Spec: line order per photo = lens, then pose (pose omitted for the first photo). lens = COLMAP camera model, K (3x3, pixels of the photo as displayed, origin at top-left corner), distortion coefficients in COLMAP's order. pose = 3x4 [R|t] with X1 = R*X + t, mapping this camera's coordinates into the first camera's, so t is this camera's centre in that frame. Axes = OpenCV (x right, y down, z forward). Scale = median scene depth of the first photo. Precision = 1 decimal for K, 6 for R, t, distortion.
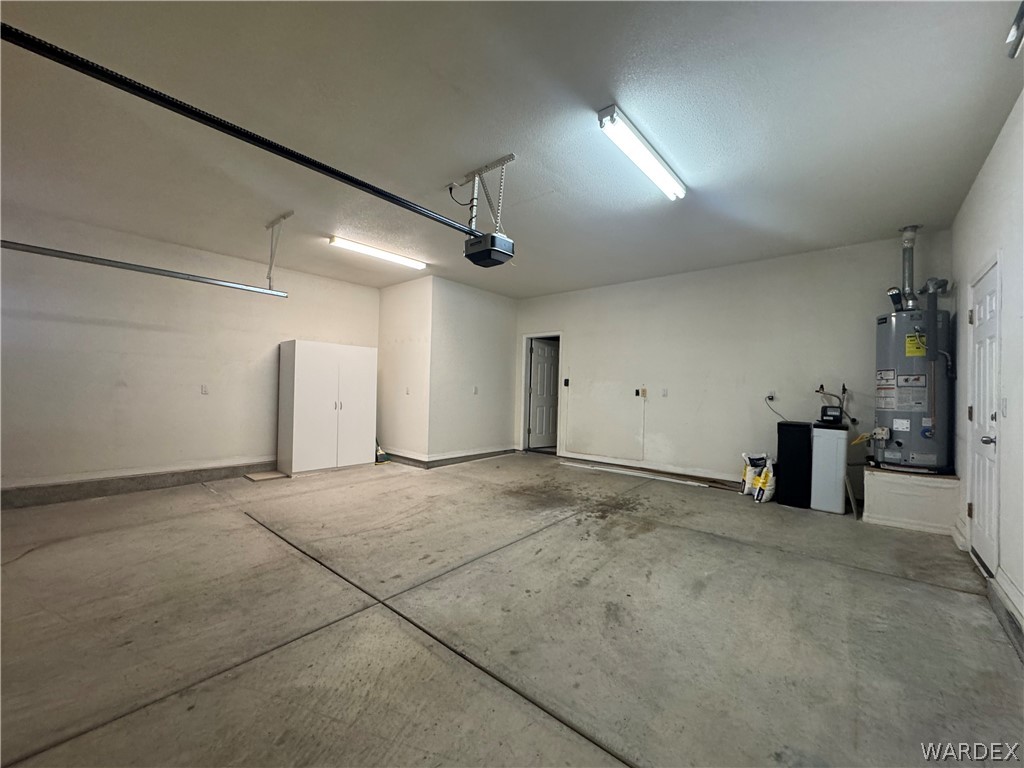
lens RADIAL K [[408.6, 0, 512.2], [0, 408.6, 383.7], [0, 0, 1]] dist [-0.005214, 0.000683]
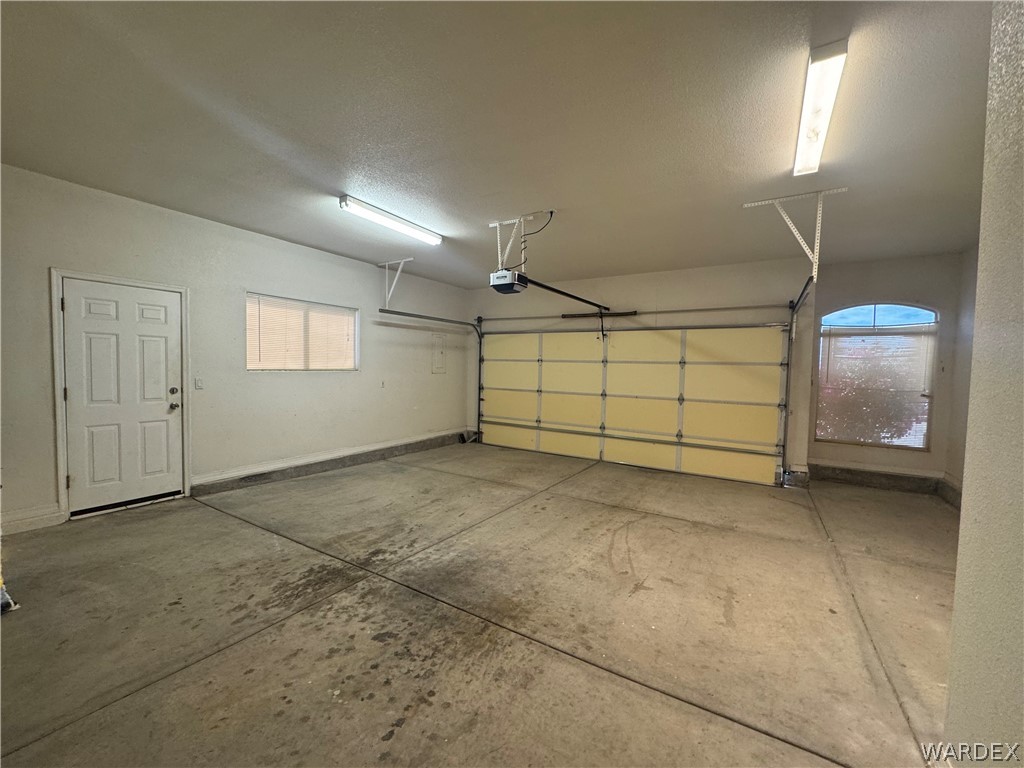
lens RADIAL K [[408.6, 0, 512.2], [0, 408.6, 385.2], [0, 0, 1]] dist [-0.005214, 0.000683]
pose [[-0.985996, -0.037593, -0.162477, 0.116944], [-0.043007, 0.998626, 0.029930, -0.029931], [0.161129, 0.036499, -0.986258, 2.014237]]
